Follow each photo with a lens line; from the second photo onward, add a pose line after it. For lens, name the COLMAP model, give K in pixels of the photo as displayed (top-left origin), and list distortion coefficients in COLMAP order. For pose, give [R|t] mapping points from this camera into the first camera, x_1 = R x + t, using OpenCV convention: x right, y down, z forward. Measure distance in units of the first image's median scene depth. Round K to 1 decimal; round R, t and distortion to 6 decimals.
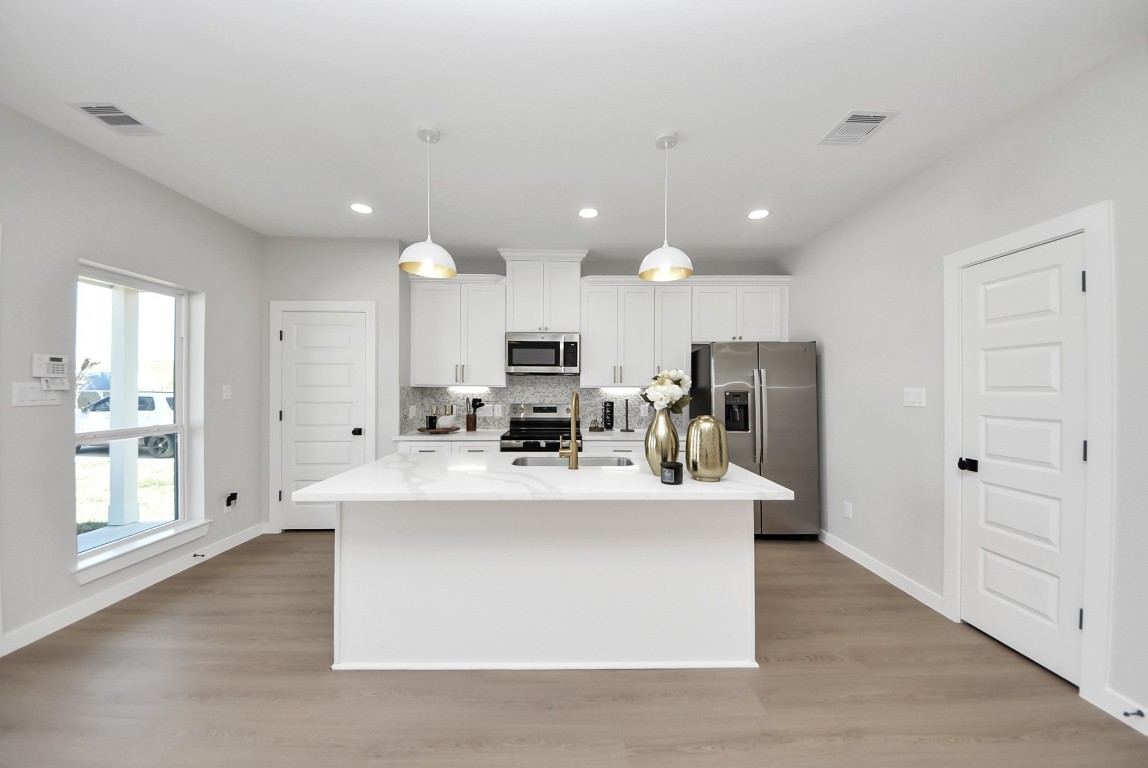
lens RADIAL K [[410.8, 0, 601.6], [0, 410.8, 388.7], [0, 0, 1]] dist [0.001151, -0.007618]
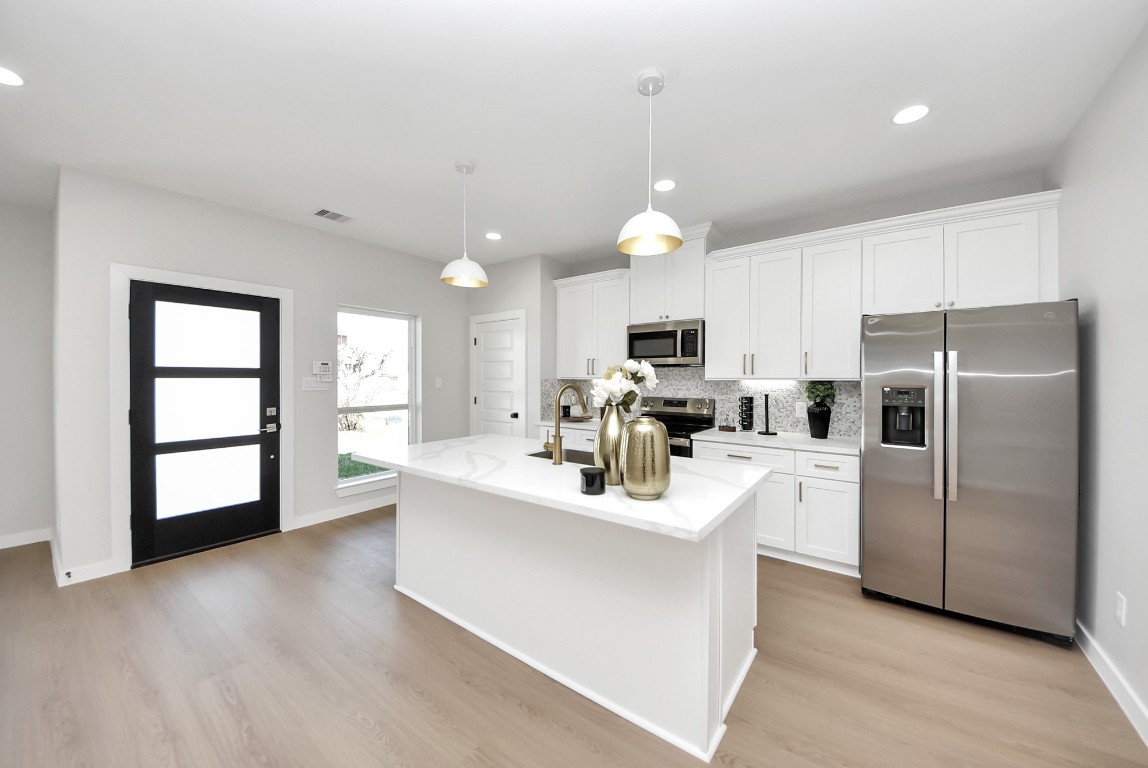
lens RADIAL K [[410.8, 0, 586.0], [0, 410.8, 385.5], [0, 0, 1]] dist [0.001151, -0.007618]
pose [[0.791007, 0.009175, -0.611738, 0.325425], [-0.001043, 0.999906, 0.013649, -0.003180], [0.611806, -0.010158, 0.790943, 0.149699]]
